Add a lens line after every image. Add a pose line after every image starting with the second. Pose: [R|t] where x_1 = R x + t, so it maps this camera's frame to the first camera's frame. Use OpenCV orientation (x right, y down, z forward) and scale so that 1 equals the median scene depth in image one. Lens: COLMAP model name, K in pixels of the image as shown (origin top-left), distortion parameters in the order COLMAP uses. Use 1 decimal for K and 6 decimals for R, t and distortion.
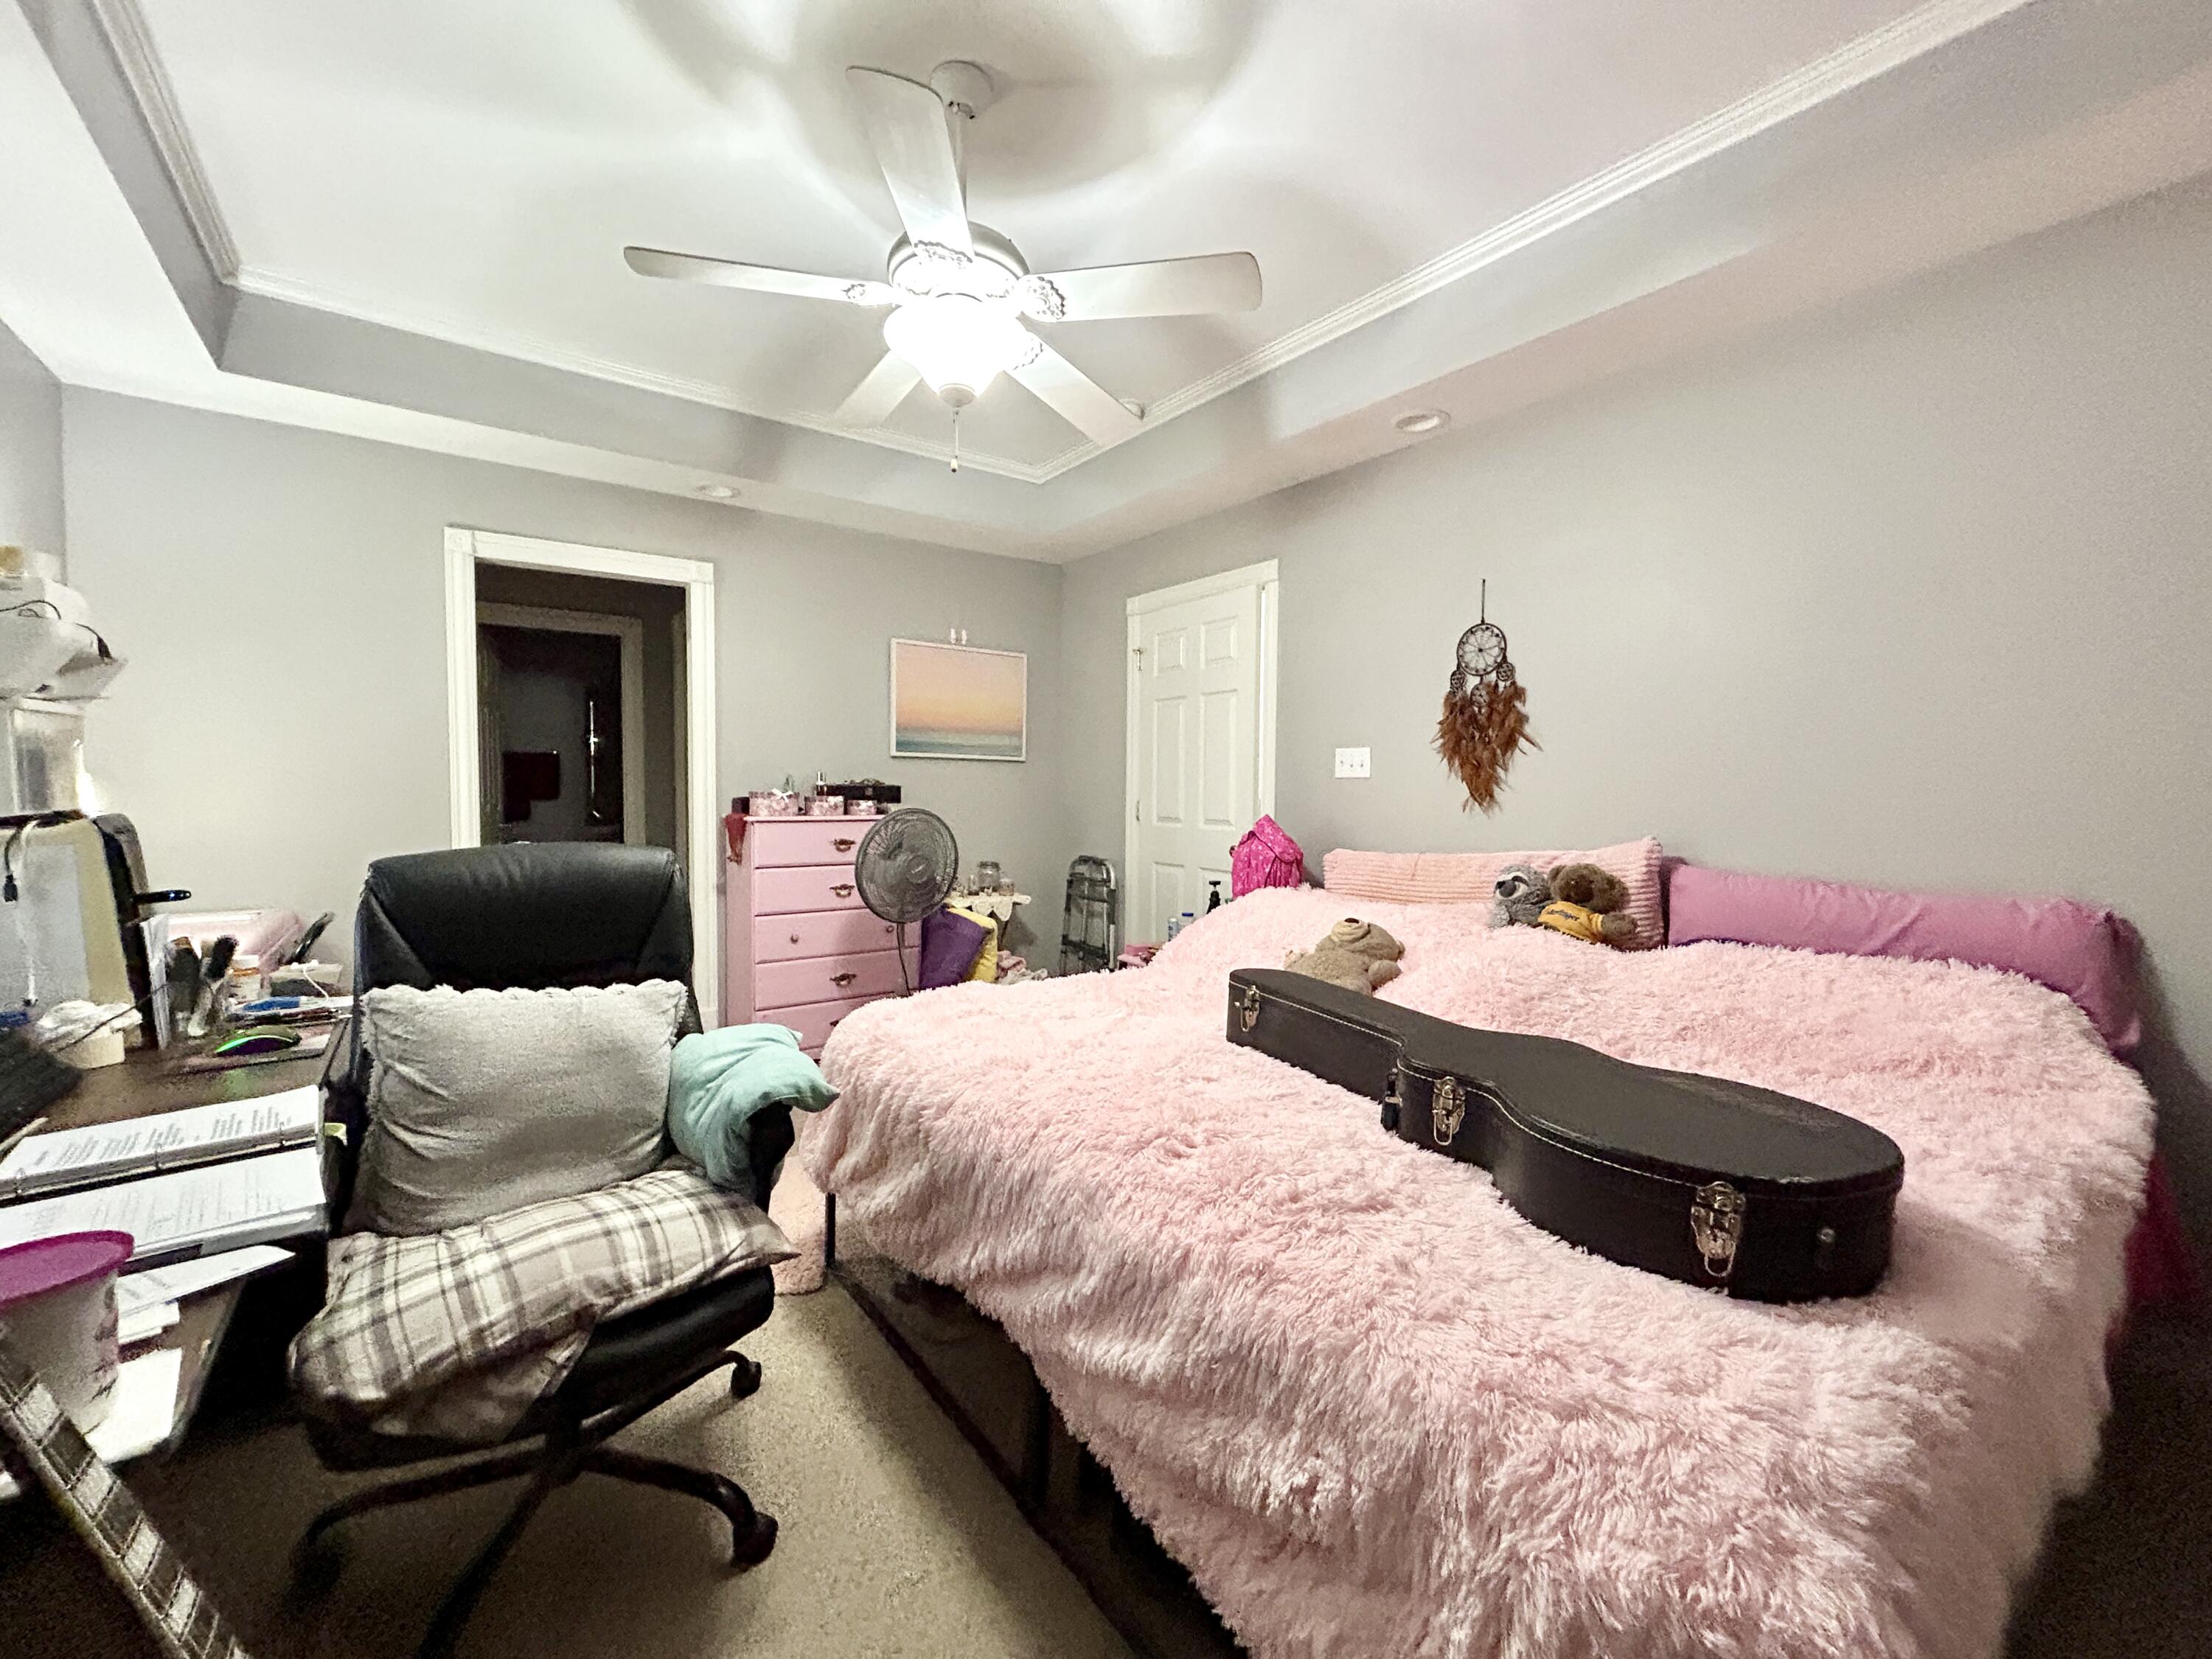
lens RADIAL K [[890.8, 0, 1101.1], [0, 890.8, 829.5], [0, 0, 1]] dist [0.000383, -0.000033]
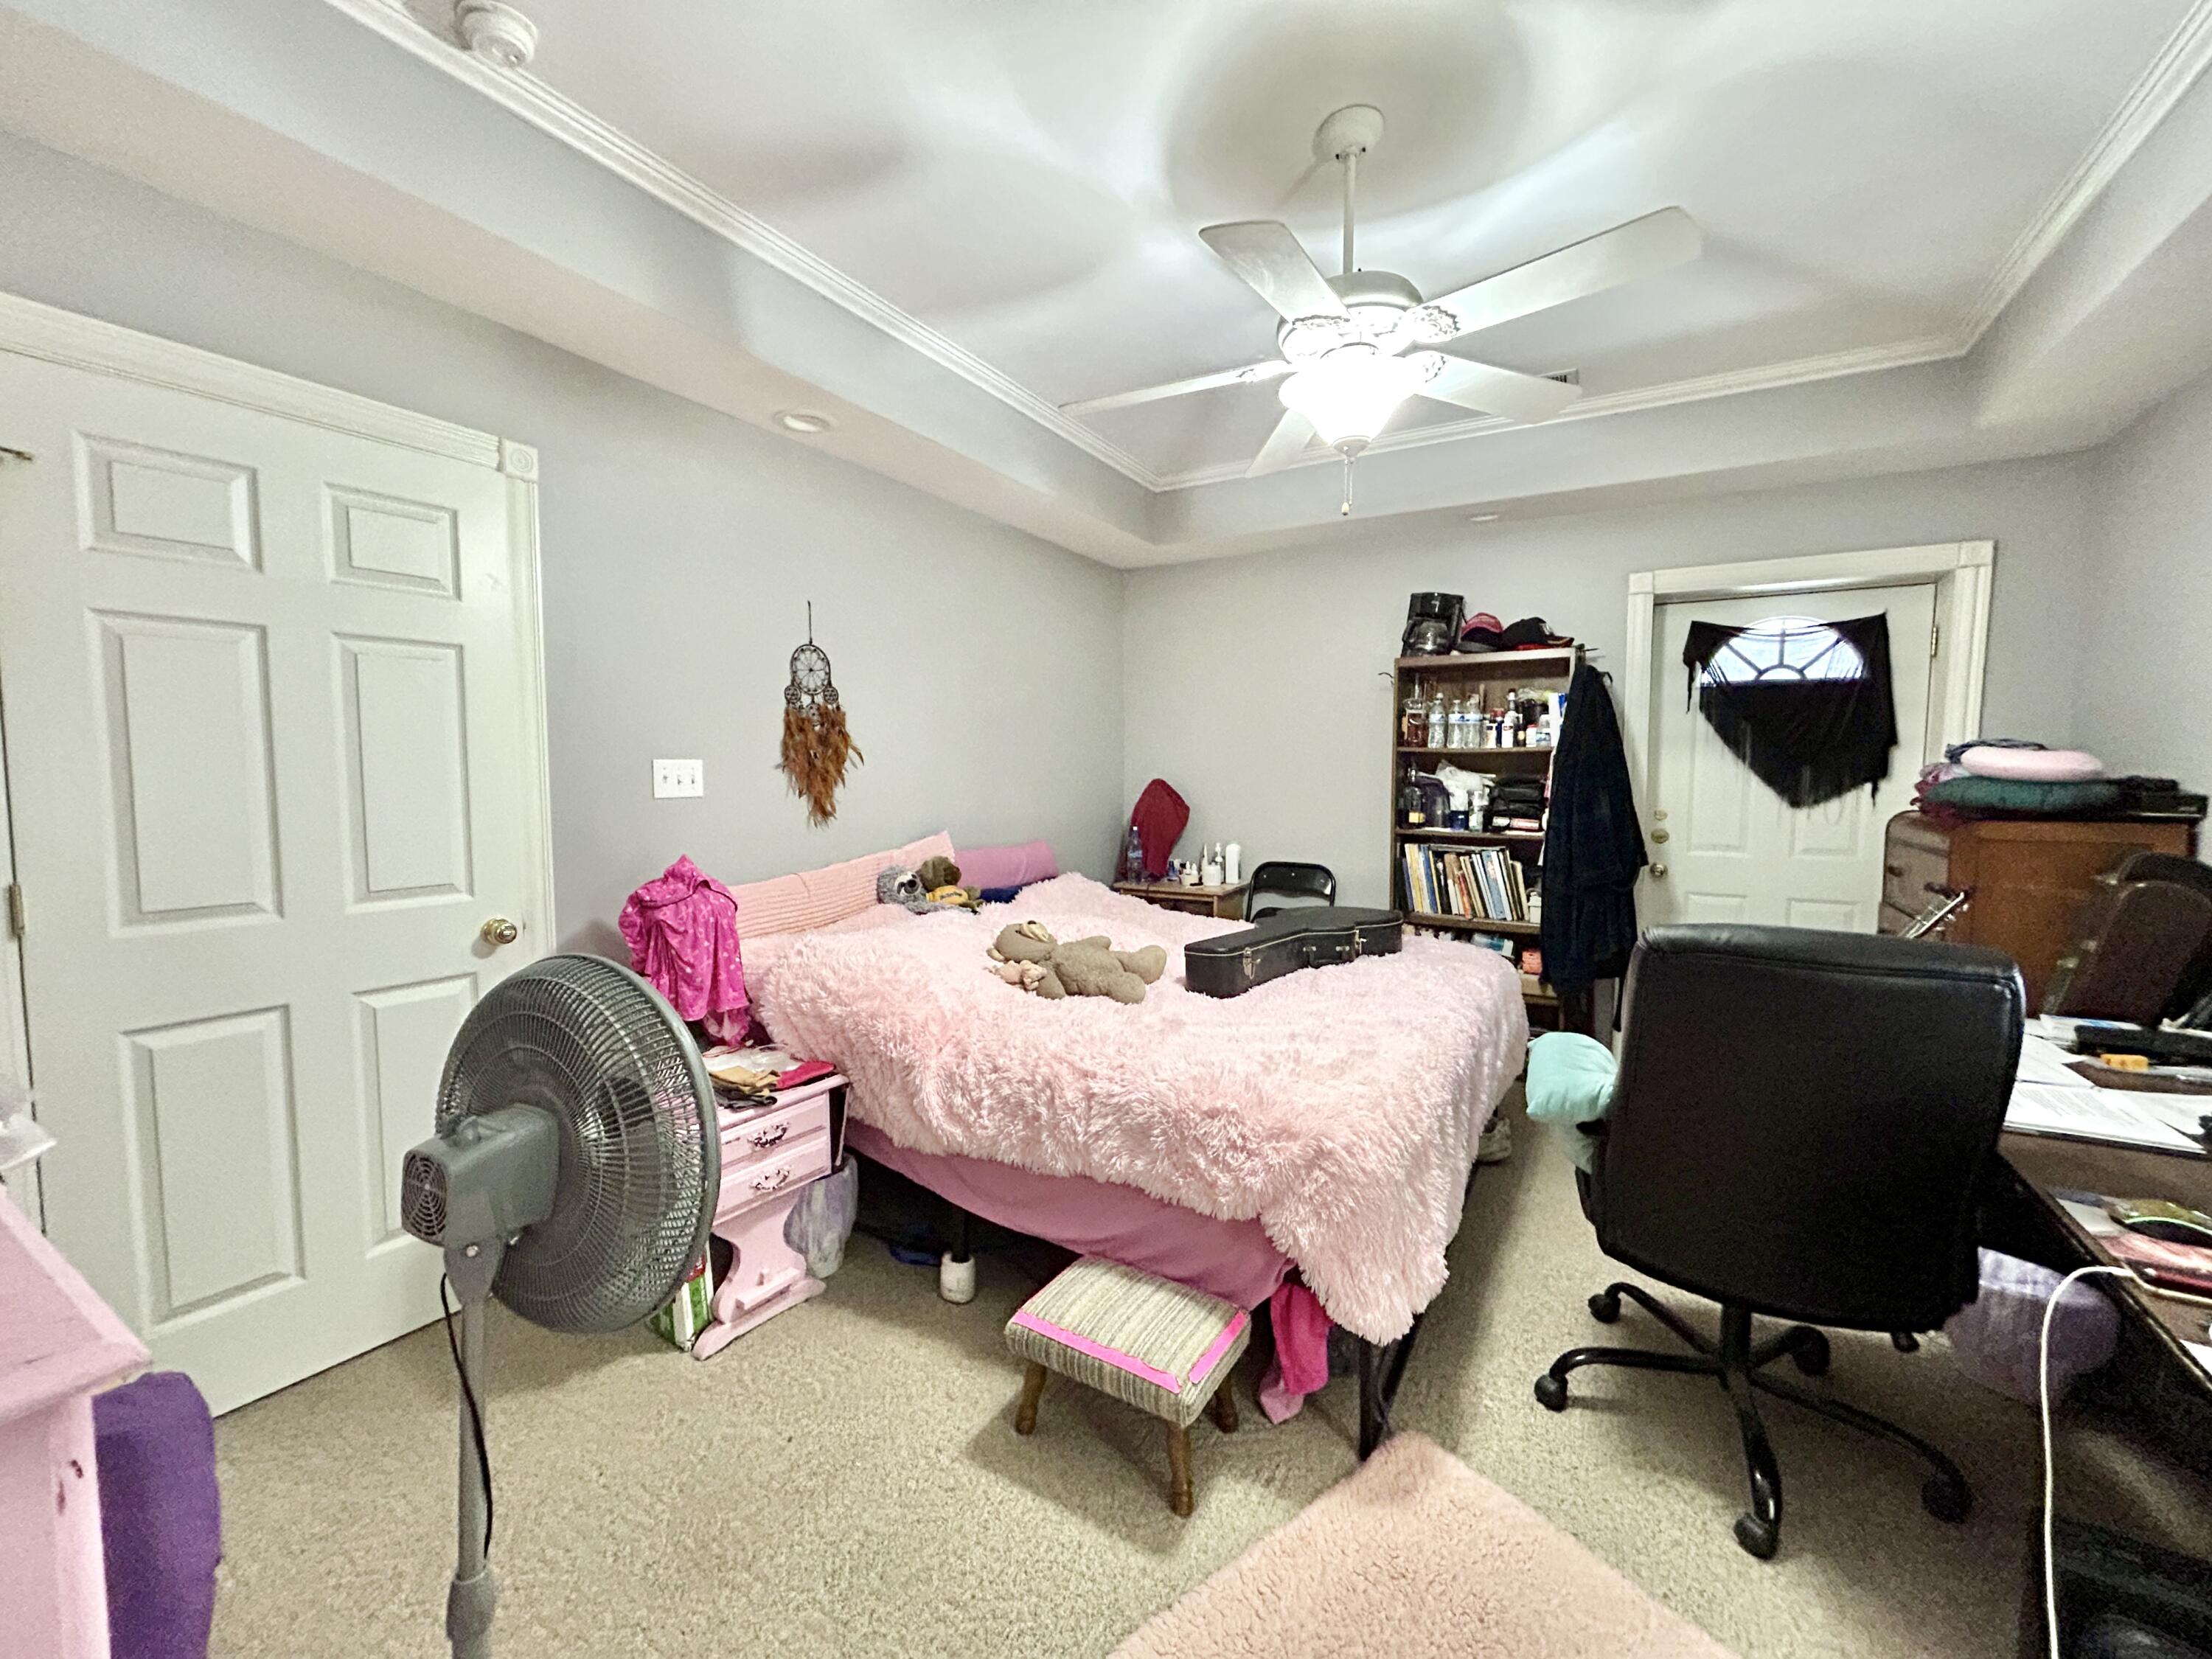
lens RADIAL K [[890.8, 0, 1102.1], [0, 890.8, 832.7], [0, 0, 1]] dist [0.000383, -0.000033]
pose [[-0.374783, -0.070452, 0.924432, -0.658452], [0.044882, 0.994561, 0.093992, -0.095481], [-0.926025, 0.076717, -0.369583, 1.073828]]
